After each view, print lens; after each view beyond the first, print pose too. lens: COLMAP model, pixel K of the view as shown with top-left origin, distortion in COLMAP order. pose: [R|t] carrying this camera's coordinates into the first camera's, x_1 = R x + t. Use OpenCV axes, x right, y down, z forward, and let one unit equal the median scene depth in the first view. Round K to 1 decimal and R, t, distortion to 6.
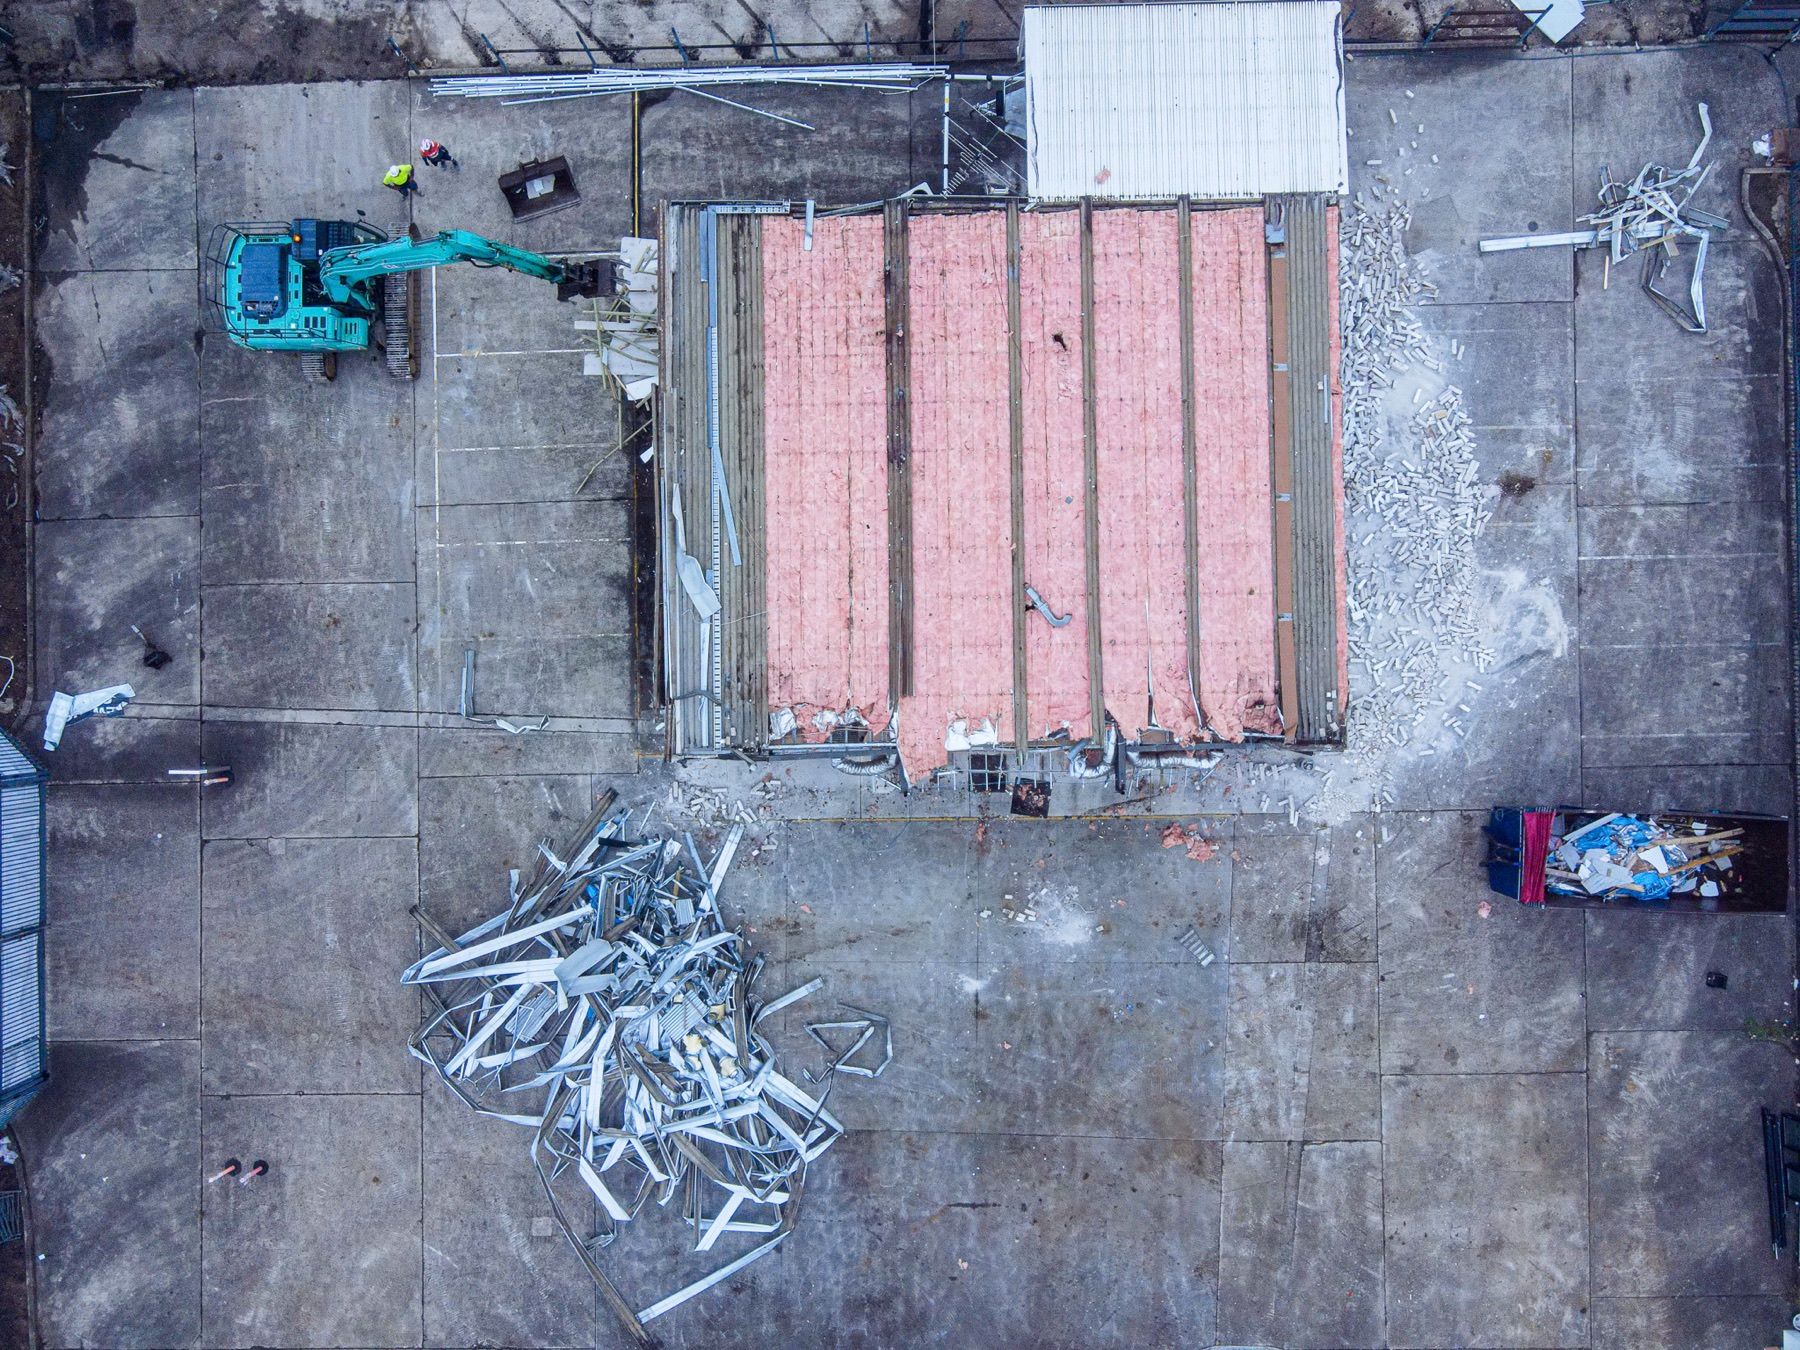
lens RADIAL K [[1286.9, 0, 851.3], [0, 1286.9, 605.6], [0, 0, 1]] dist [0.002503, 0.002382]
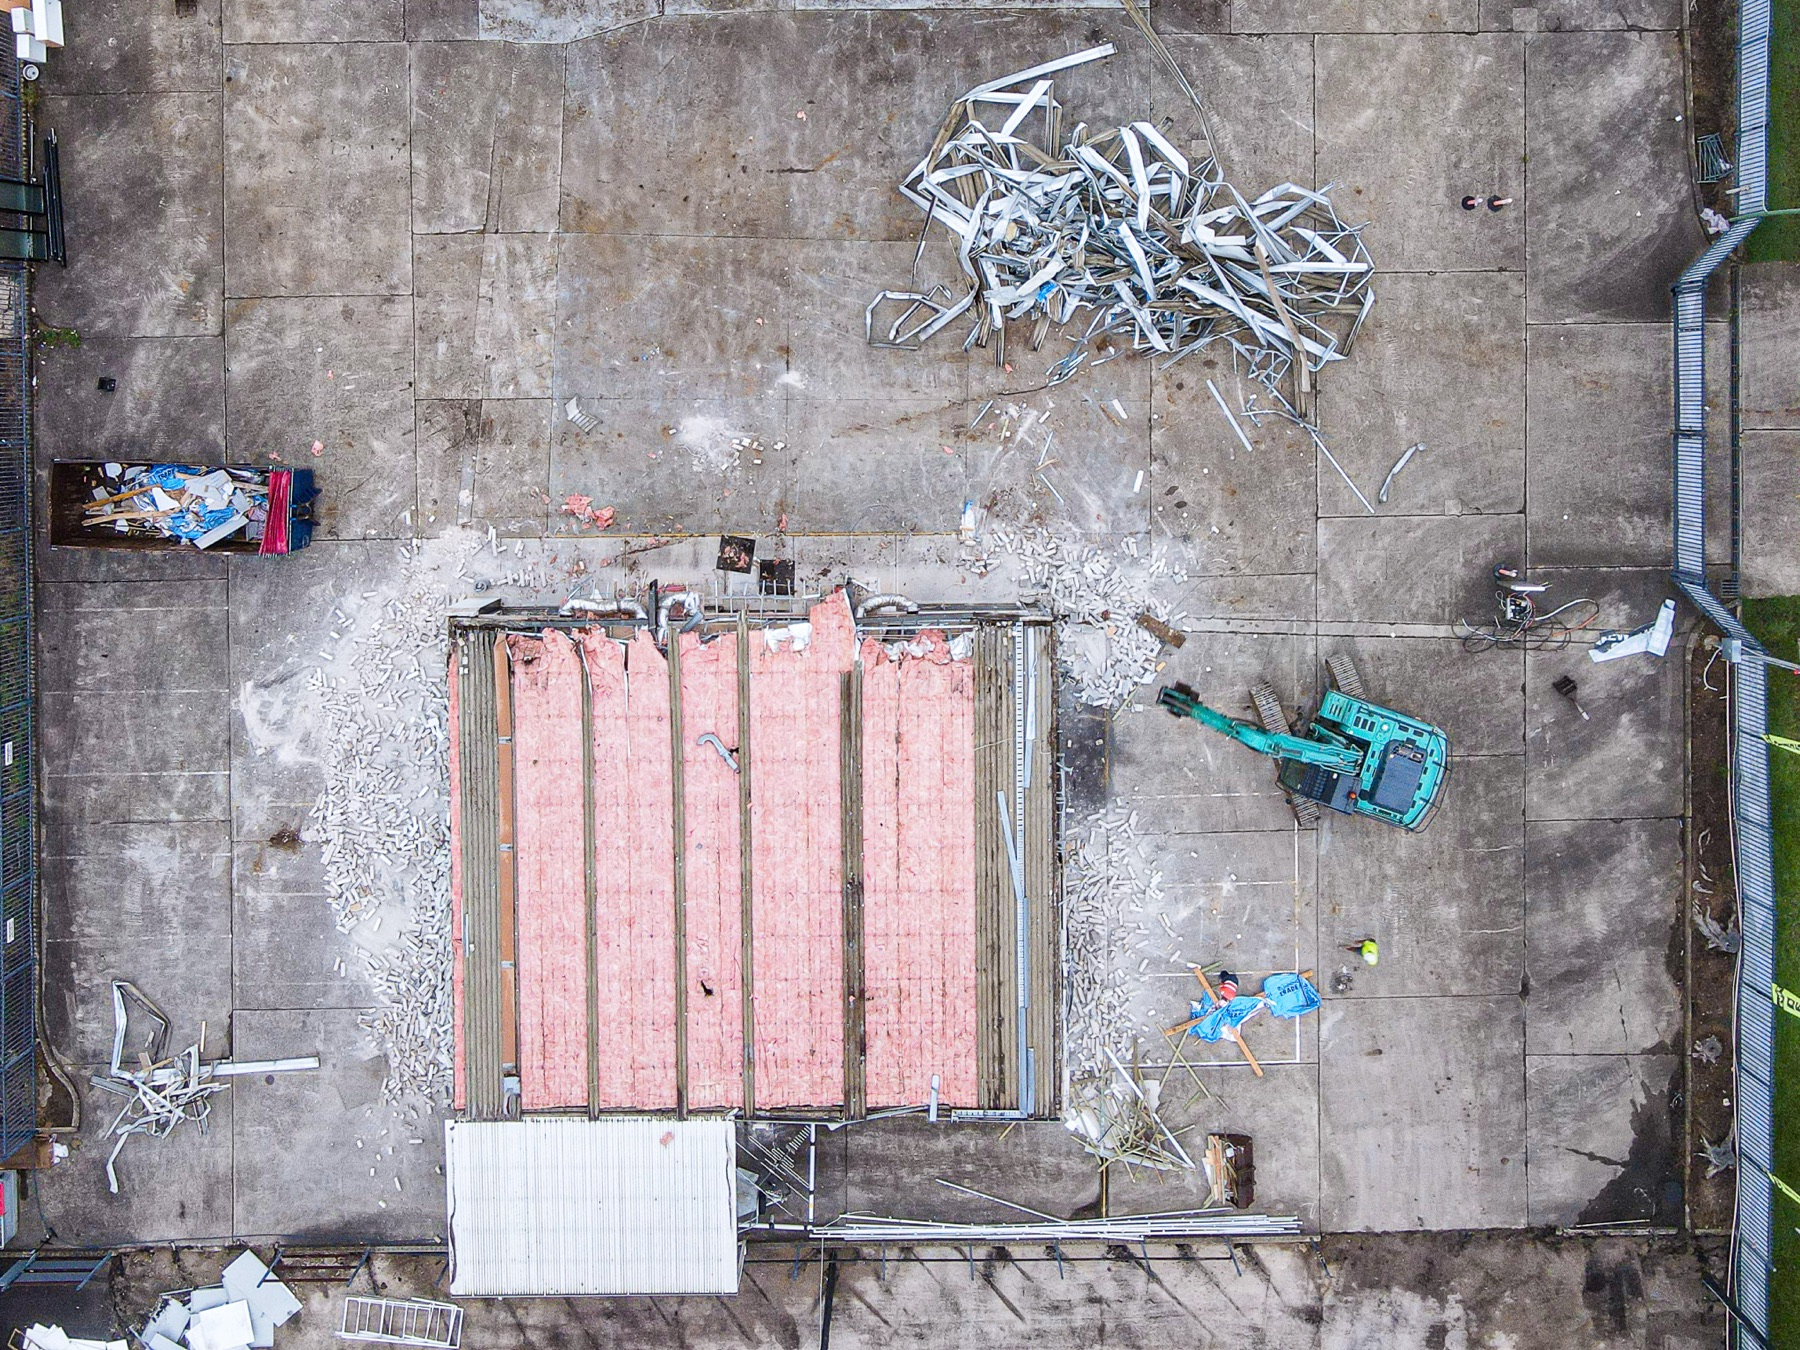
lens RADIAL K [[1316.0, 0, 893.2], [0, 1316.0, 681.2], [0, 0, 1]] dist [0.001512, 0.006727]
pose [[-0.999690, -0.005490, 0.024273, -0.017898], [0.005357, -0.999970, -0.005515, 0.050139], [0.024302, -0.005383, 0.999690, -0.090923]]
